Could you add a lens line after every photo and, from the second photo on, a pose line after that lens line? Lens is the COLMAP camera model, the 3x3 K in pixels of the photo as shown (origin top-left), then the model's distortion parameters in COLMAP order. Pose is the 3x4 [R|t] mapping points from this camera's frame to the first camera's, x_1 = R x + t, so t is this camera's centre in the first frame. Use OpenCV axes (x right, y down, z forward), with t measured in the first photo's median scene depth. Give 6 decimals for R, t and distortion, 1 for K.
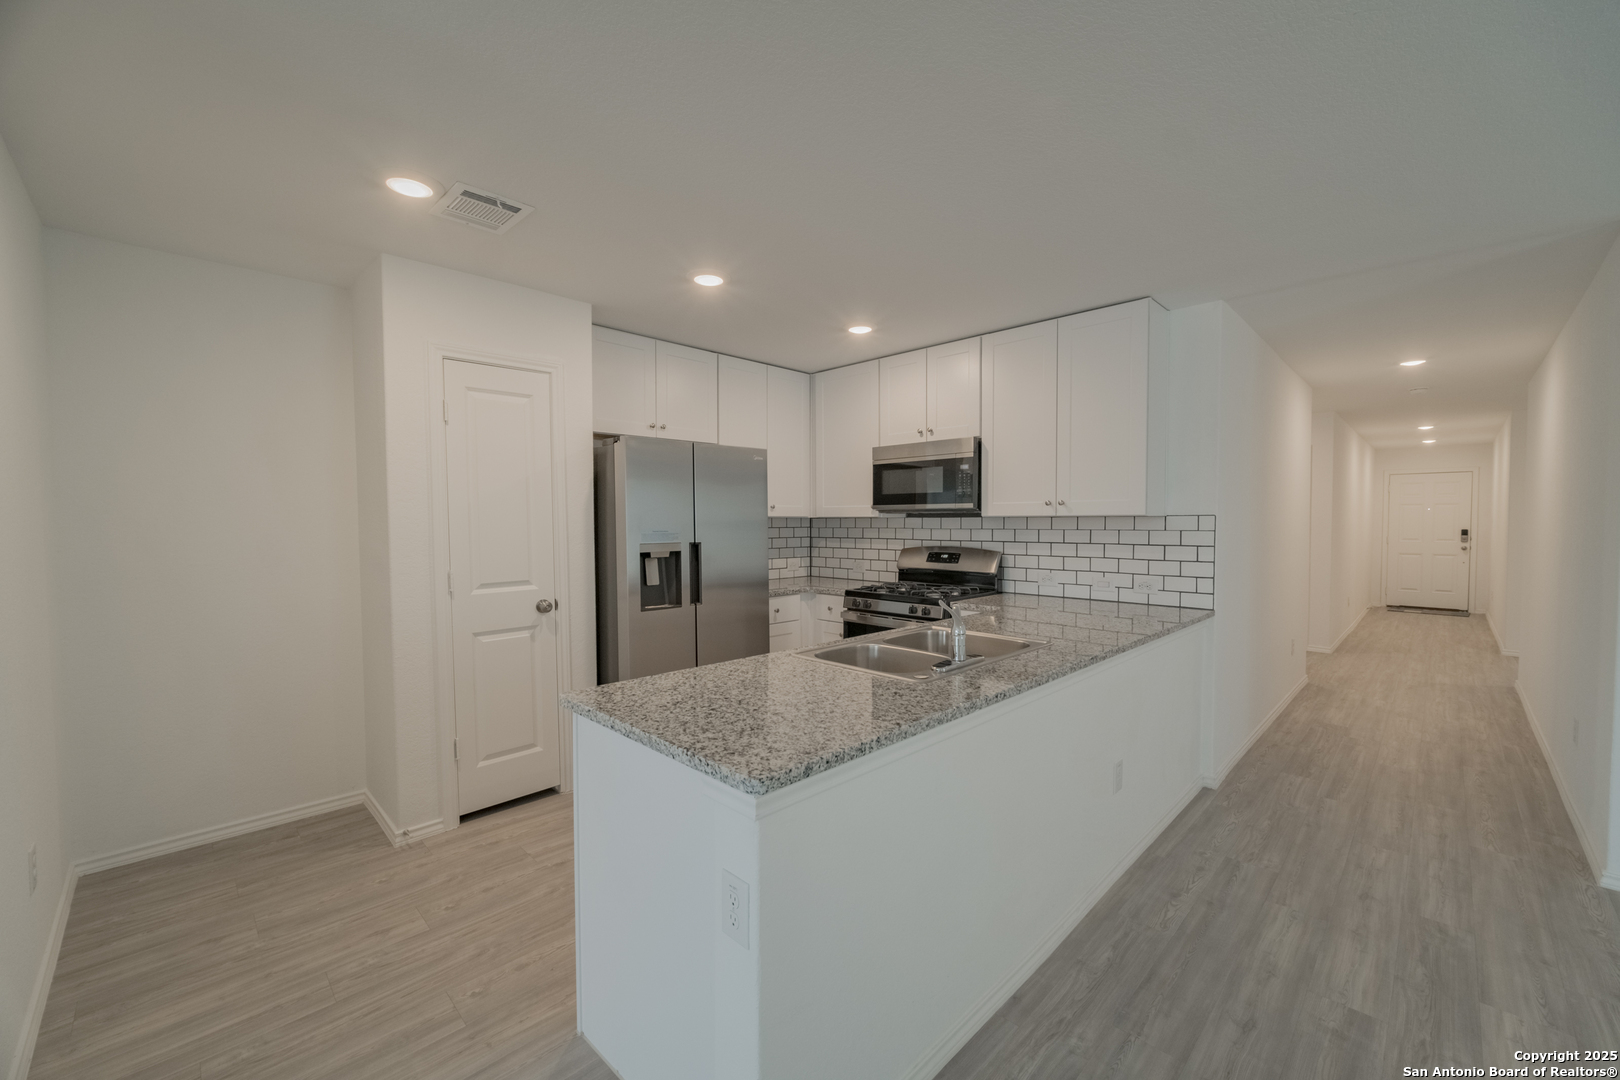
lens RADIAL K [[643.7, 0, 821.2], [0, 643.7, 543.1], [0, 0, 1]] dist [-0.009631, 0.002620]
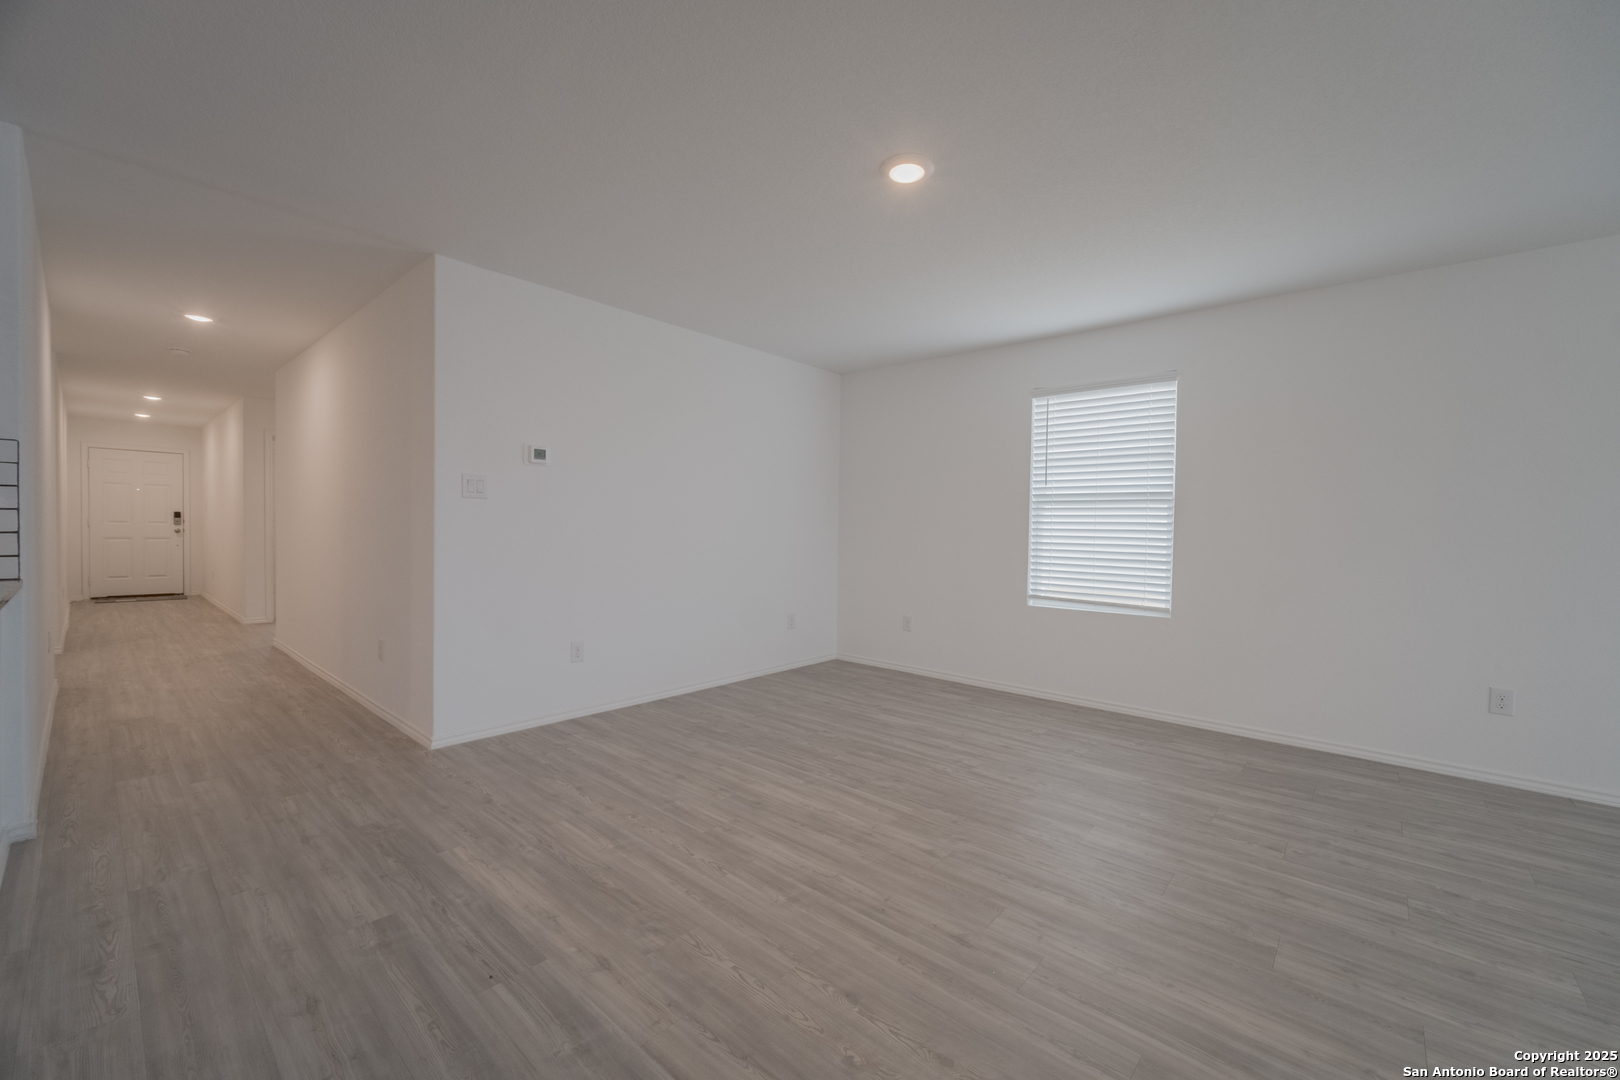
lens RADIAL K [[643.7, 0, 821.2], [0, 643.7, 543.1], [0, 0, 1]] dist [-0.009631, 0.002620]
pose [[-0.060603, -0.019583, 0.997970, -0.104272], [0.016451, 0.999652, 0.020615, 0.057587], [-0.998026, 0.017667, -0.060260, 0.164743]]
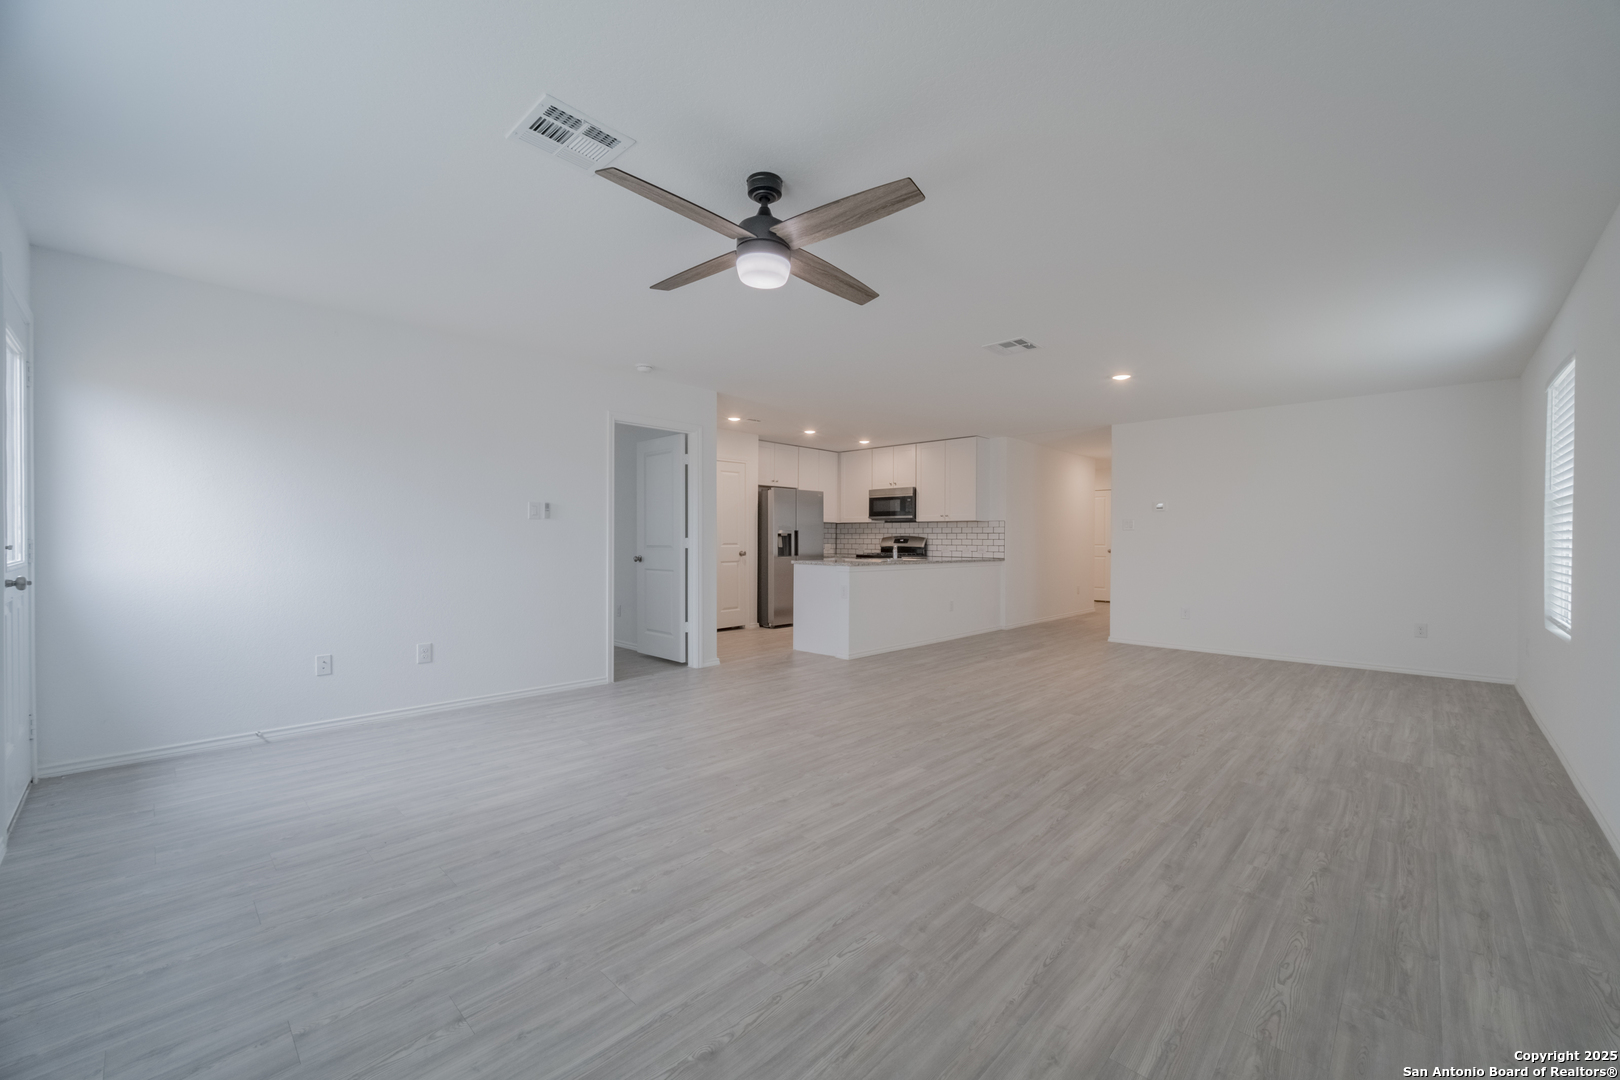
lens RADIAL K [[643.7, 0, 821.2], [0, 643.7, 543.1], [0, 0, 1]] dist [-0.009631, 0.002620]
pose [[0.999833, 0.008848, 0.015979, -0.130983], [-0.008393, 0.999565, -0.028282, 0.106606], [-0.016223, 0.028143, 0.999472, -1.328248]]
